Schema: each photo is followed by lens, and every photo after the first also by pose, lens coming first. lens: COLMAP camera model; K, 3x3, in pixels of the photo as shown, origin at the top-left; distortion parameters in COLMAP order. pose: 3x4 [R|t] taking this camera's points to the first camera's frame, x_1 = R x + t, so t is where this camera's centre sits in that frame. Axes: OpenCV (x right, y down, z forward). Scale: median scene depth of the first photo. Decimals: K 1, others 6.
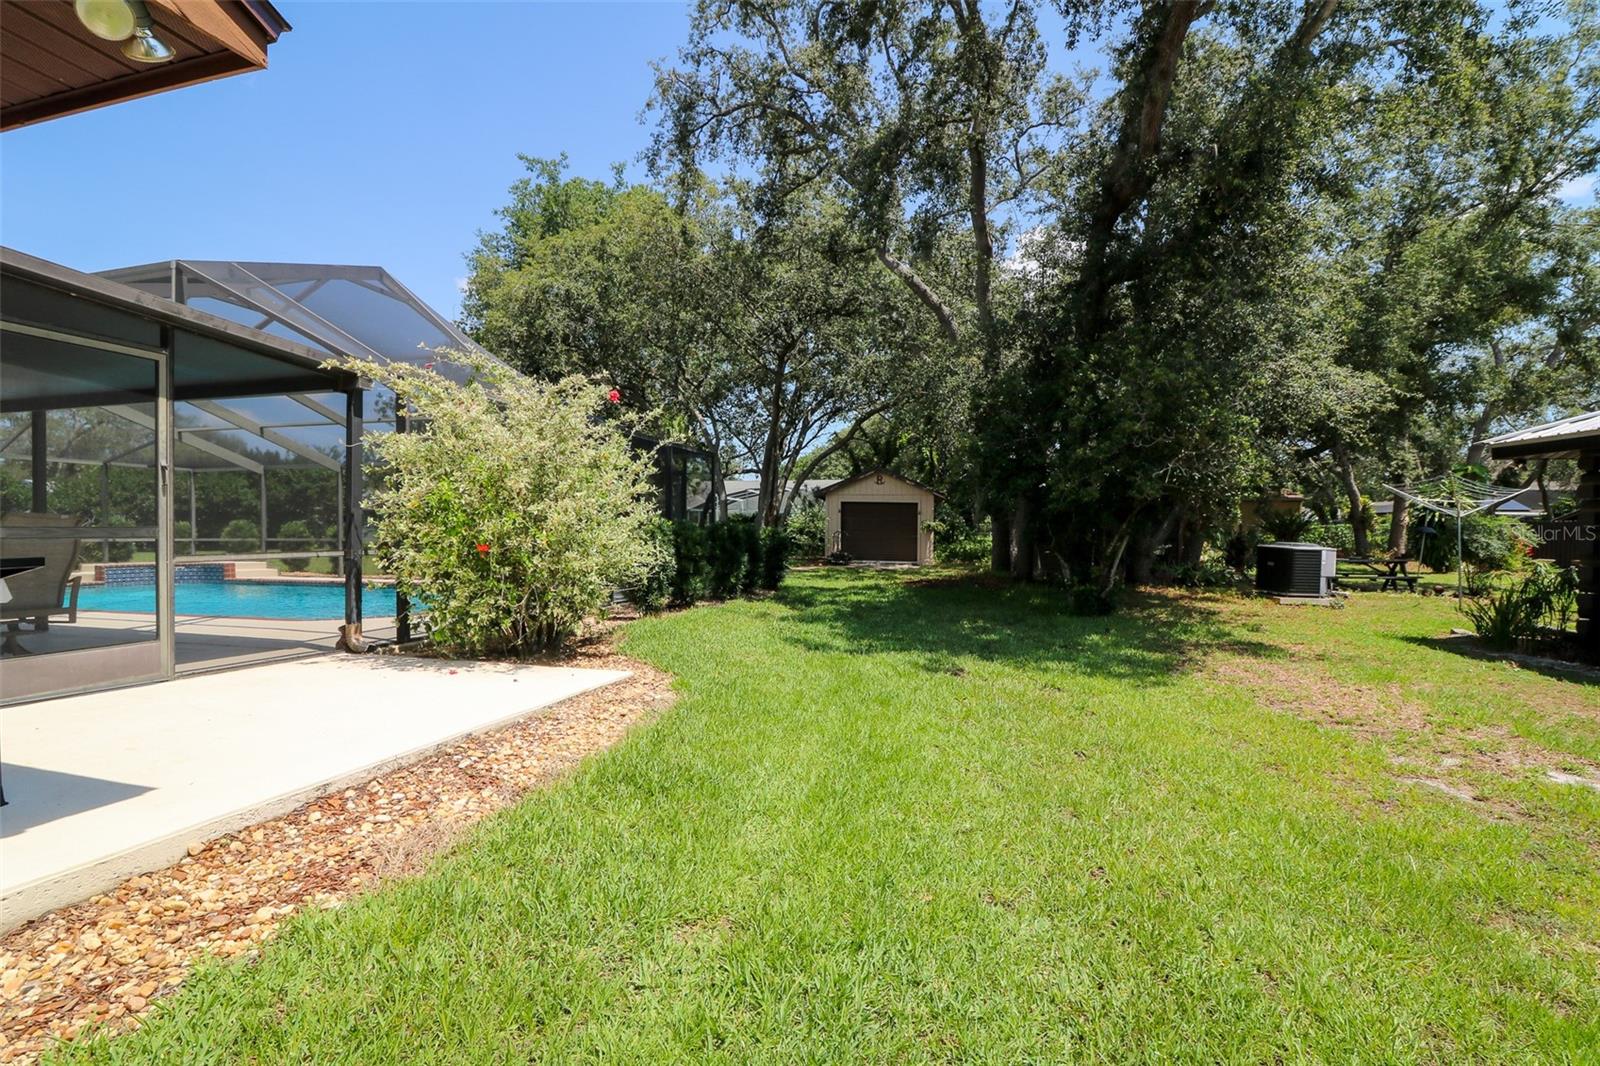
lens RADIAL K [[757.6, 0, 800.5], [0, 757.6, 544.5], [0, 0, 1]] dist [-0.000941, -0.000202]
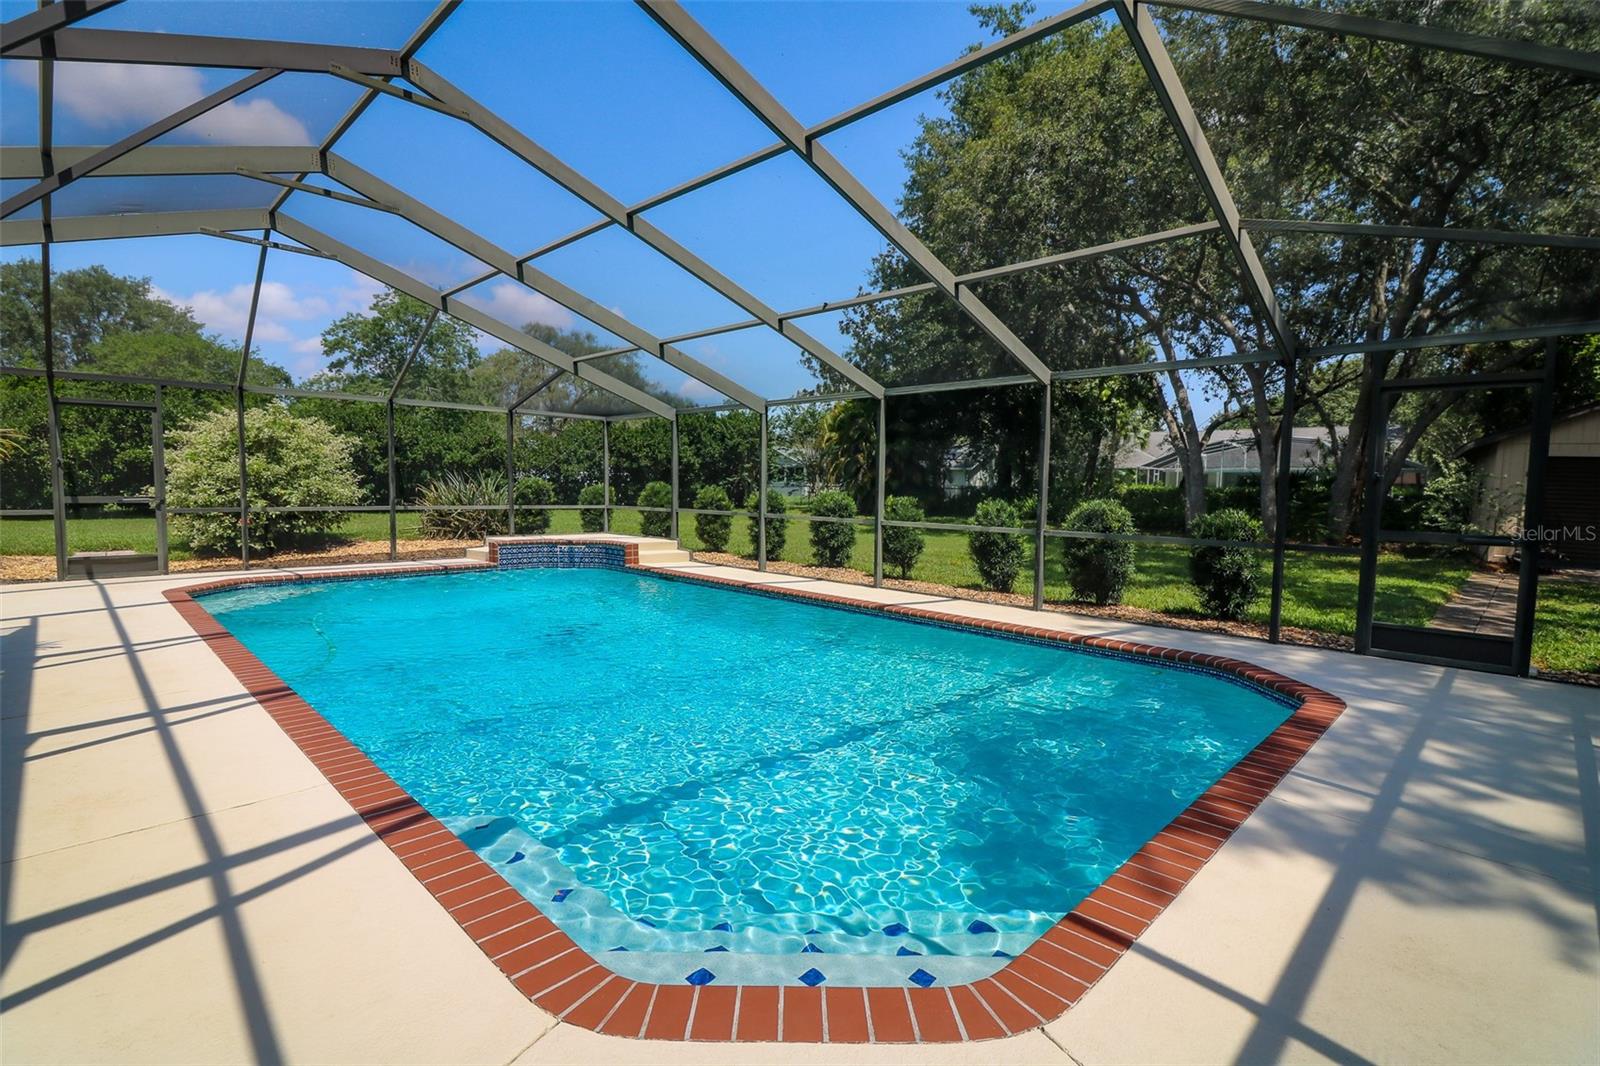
lens RADIAL K [[752.3, 0, 801.9], [0, 752.3, 538.2], [0, 0, 1]] dist [-0.003463, -0.011187]
pose [[0.875509, 0.043442, -0.481245, -0.195690], [-0.017498, 0.998147, 0.058270, -0.019199], [0.482884, -0.042595, 0.874647, 0.329682]]
